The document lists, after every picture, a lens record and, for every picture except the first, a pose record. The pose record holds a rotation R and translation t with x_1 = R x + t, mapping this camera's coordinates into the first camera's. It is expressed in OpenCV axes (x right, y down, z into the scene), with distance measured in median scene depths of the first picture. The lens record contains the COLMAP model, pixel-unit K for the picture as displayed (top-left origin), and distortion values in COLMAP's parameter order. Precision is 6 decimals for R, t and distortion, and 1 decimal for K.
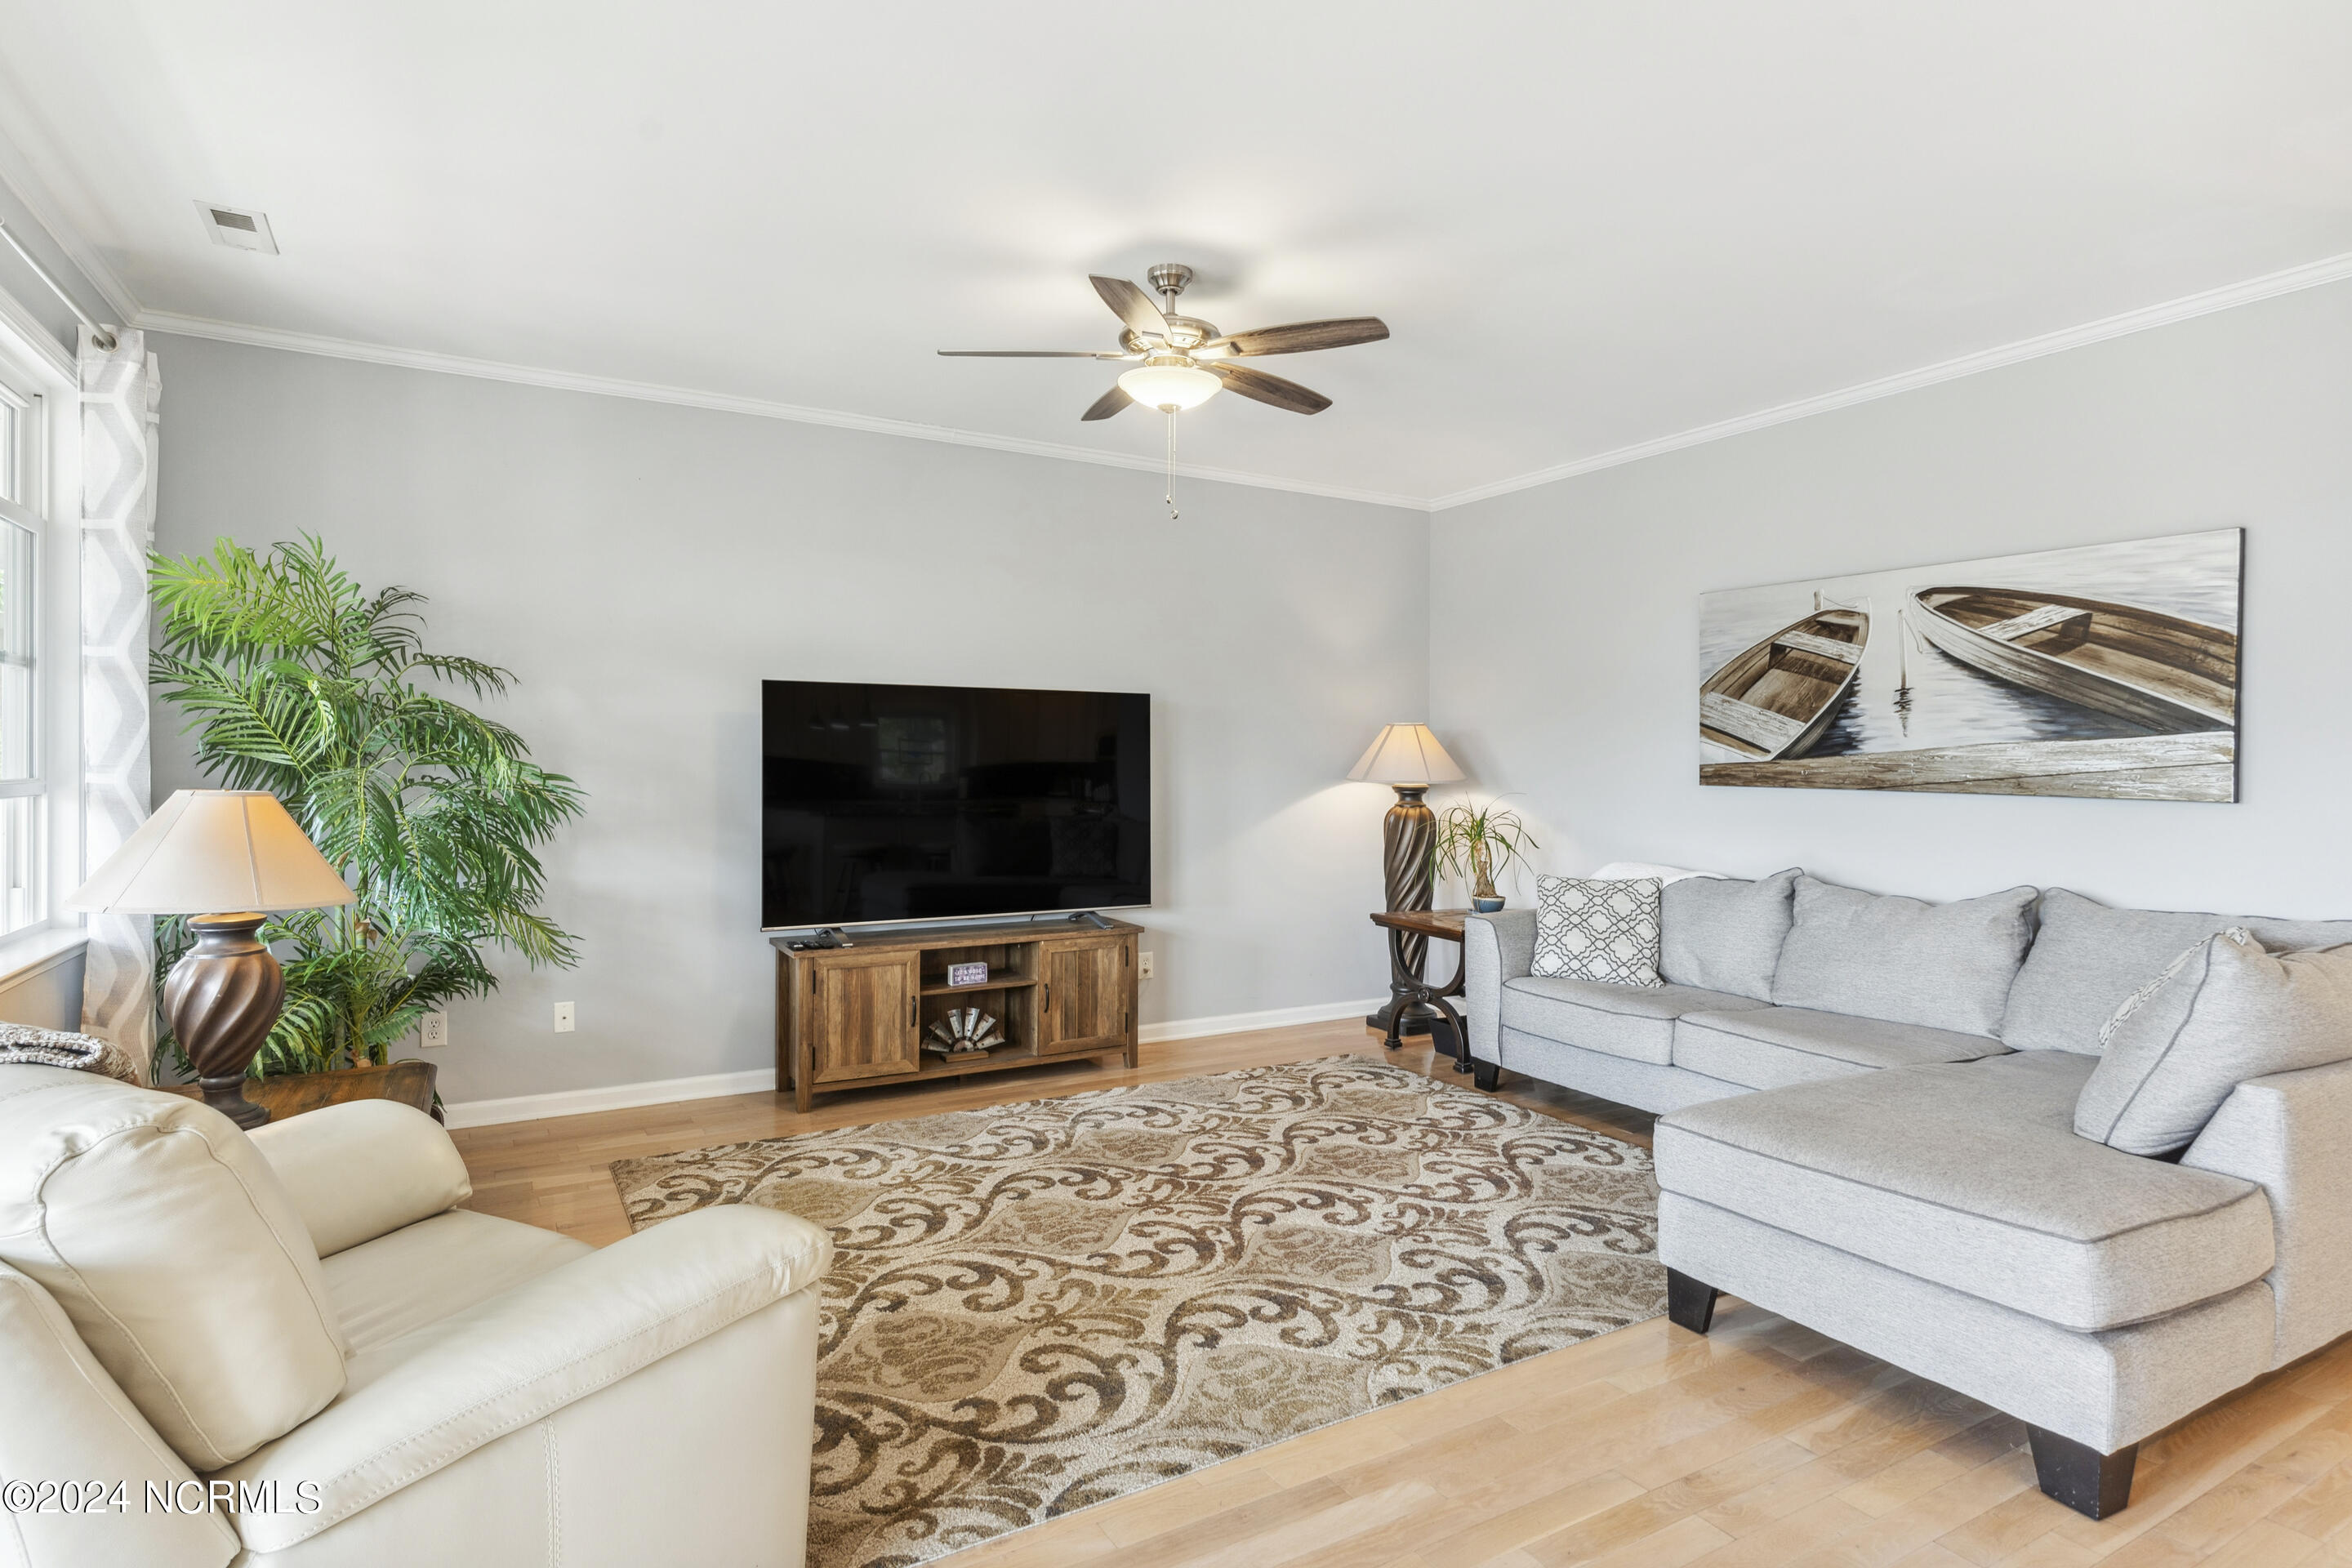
lens RADIAL K [[1208.0, 0, 1162.8], [0, 1208.0, 779.1], [0, 0, 1]] dist [-0.009806, 0.000195]
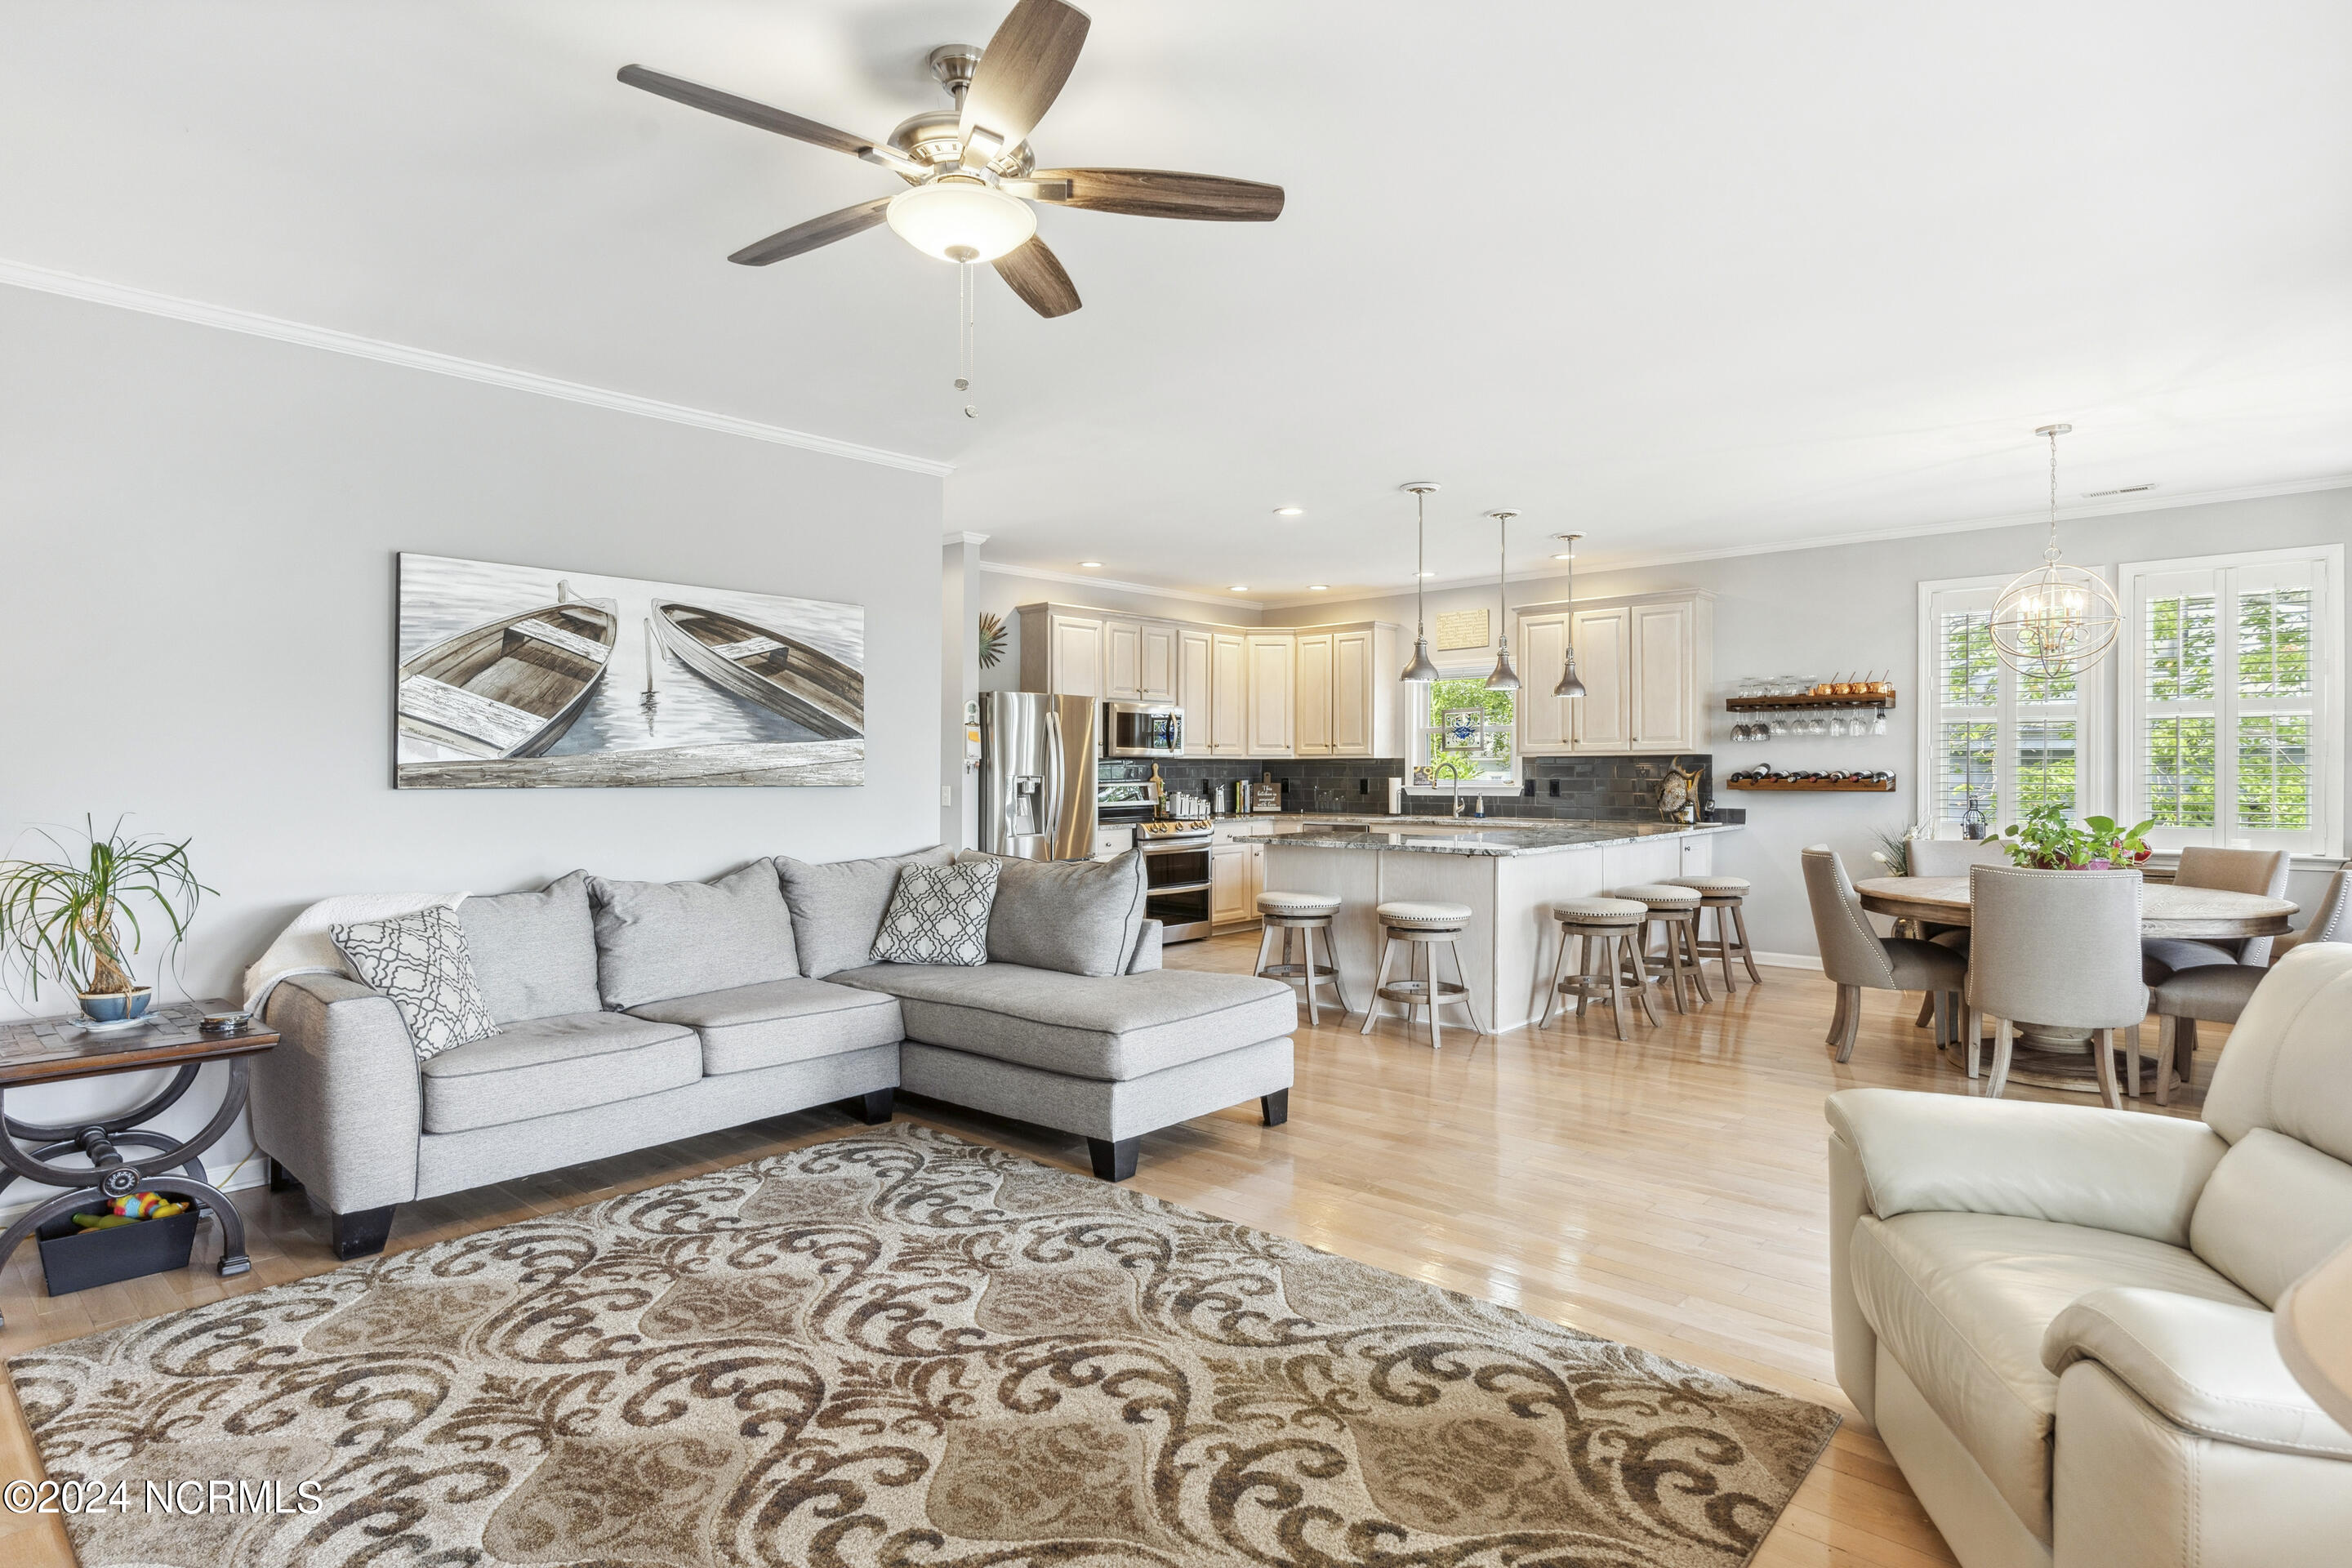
lens RADIAL K [[1249.3, 0, 1150.2], [0, 1249.3, 783.8], [0, 0, 1]] dist [-0.001284, 0.000040]
pose [[-0.299968, -0.019117, 0.953758, -0.570930], [0.015166, 0.999577, 0.024806, -0.012971], [-0.953829, 0.021906, -0.299551, 0.877809]]
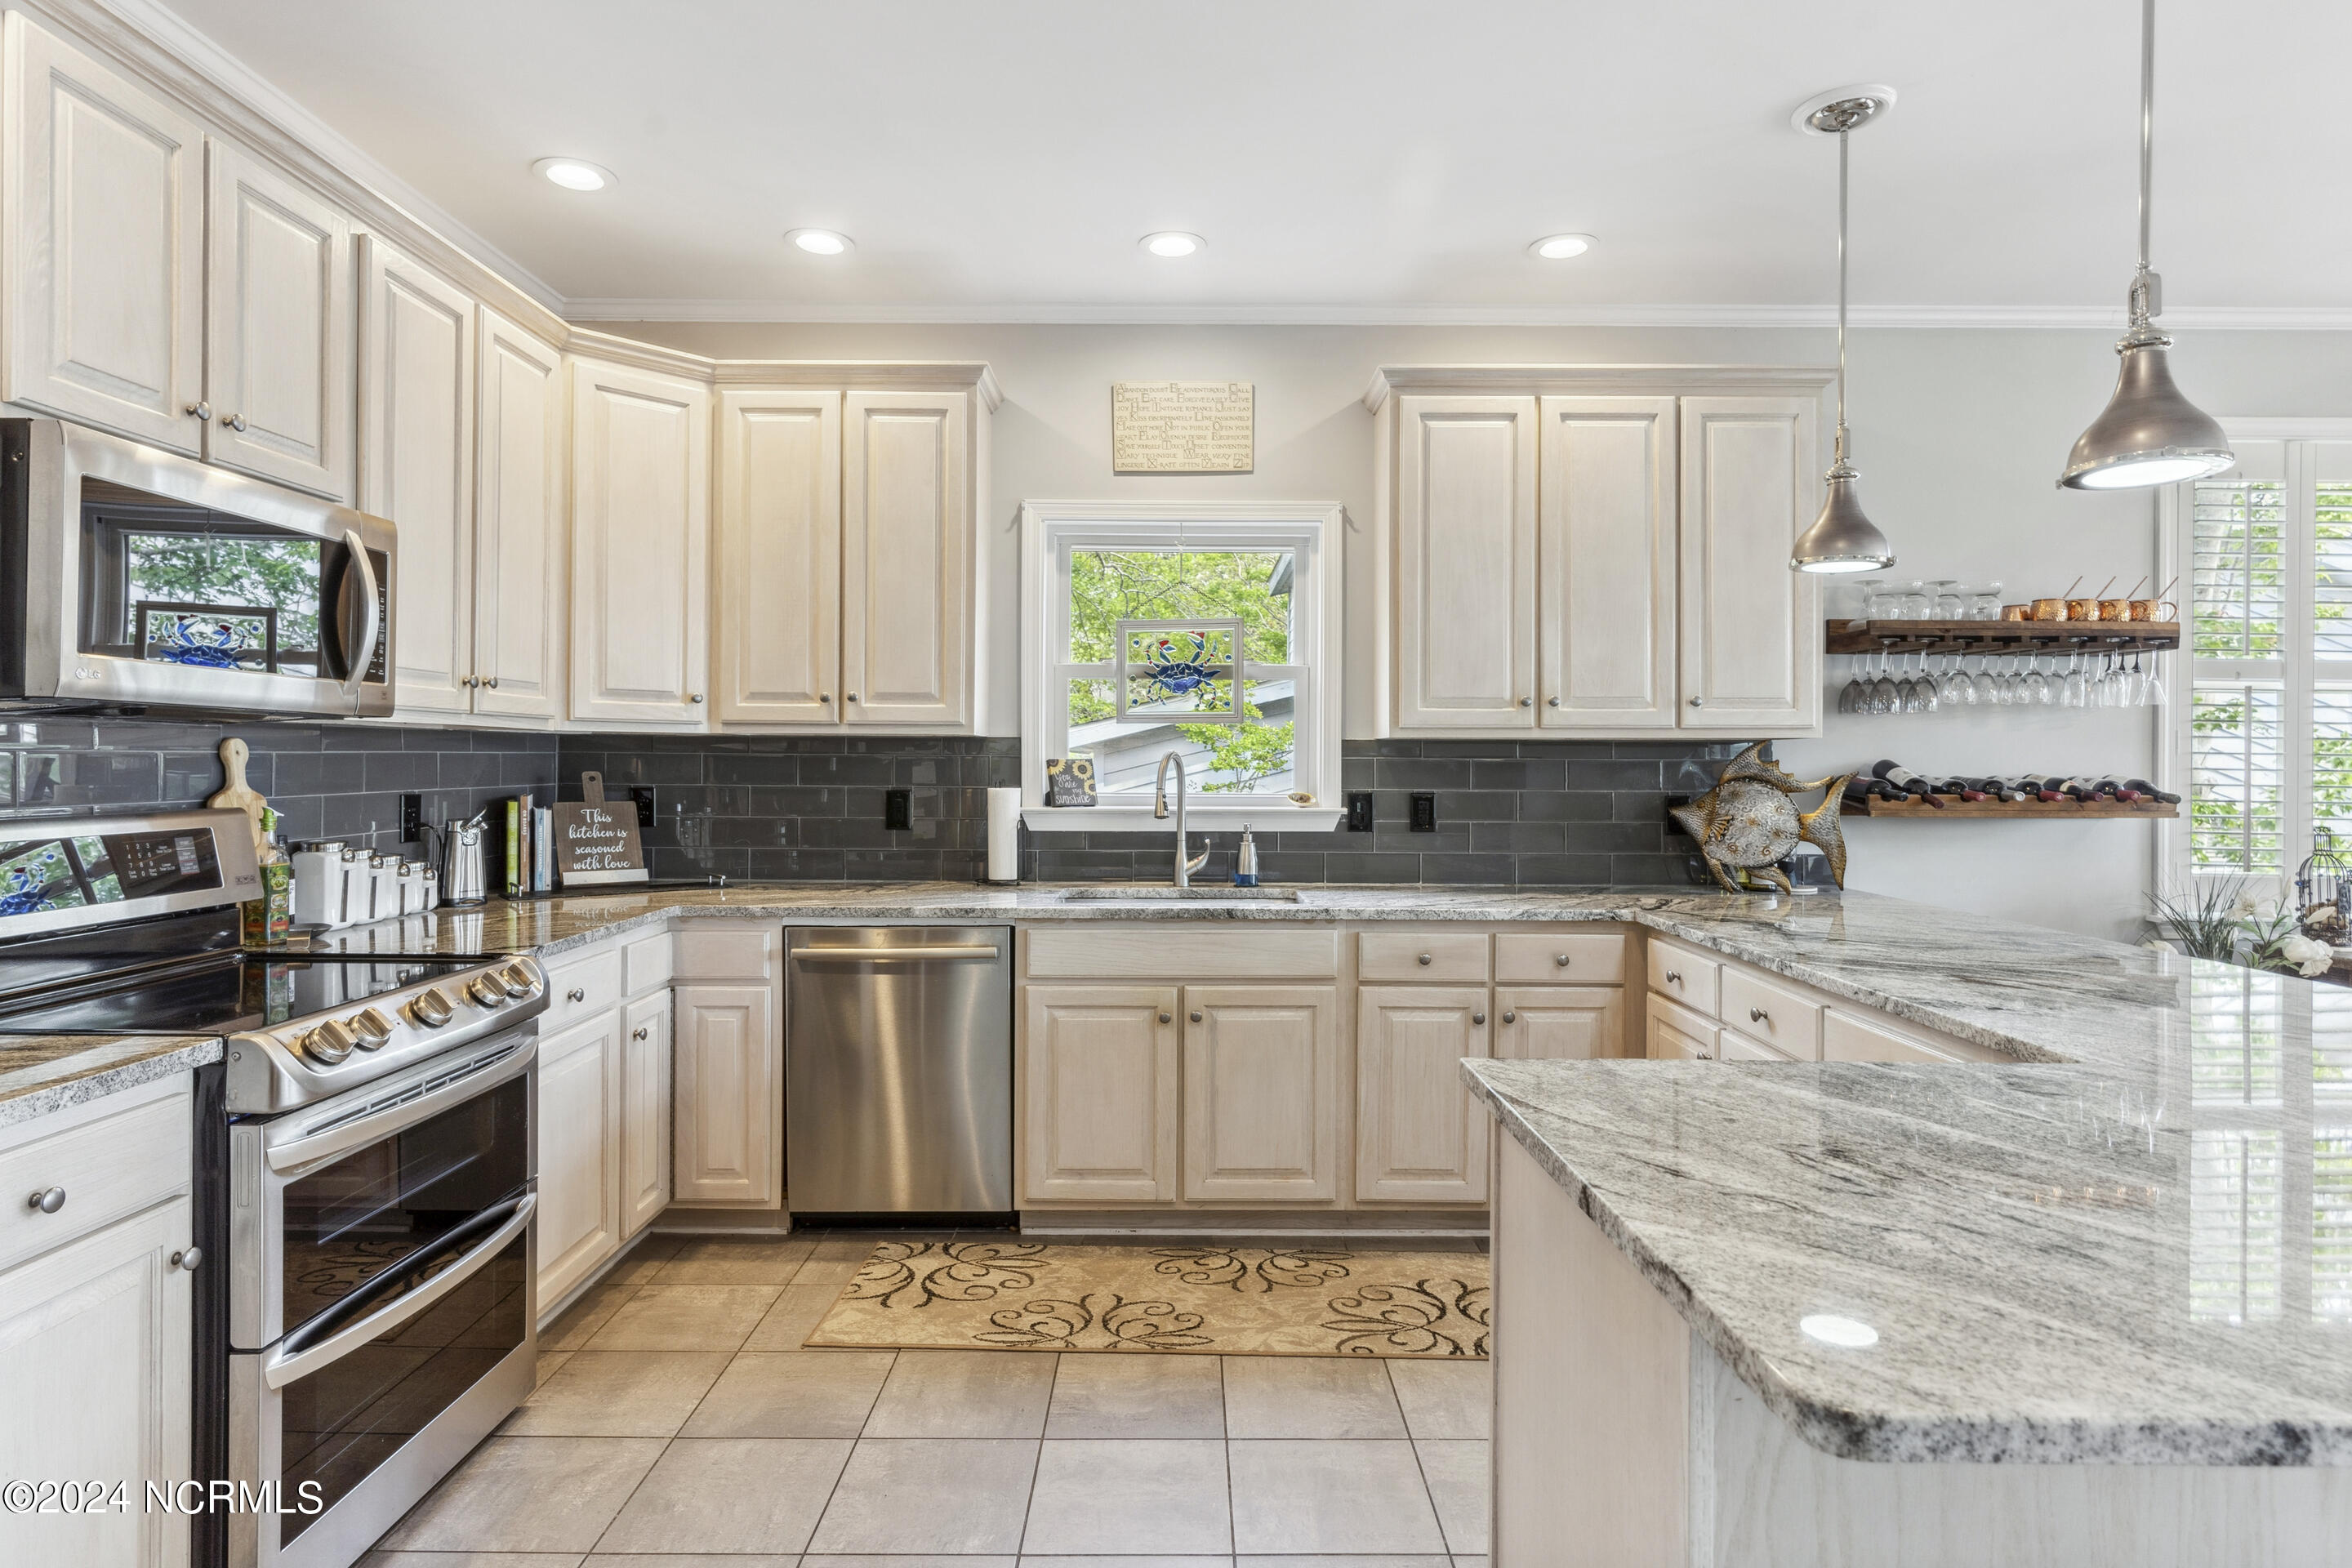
lens RADIAL K [[1272.2, 0, 1184.8], [0, 1272.2, 765.5], [0, 0, 1]] dist [0.000652, 0.000206]
pose [[-0.877330, -0.016466, 0.479606, 0.847065], [-0.006183, 0.999716, 0.023011, 0.001388], [-0.479849, 0.017223, -0.877182, 0.518586]]
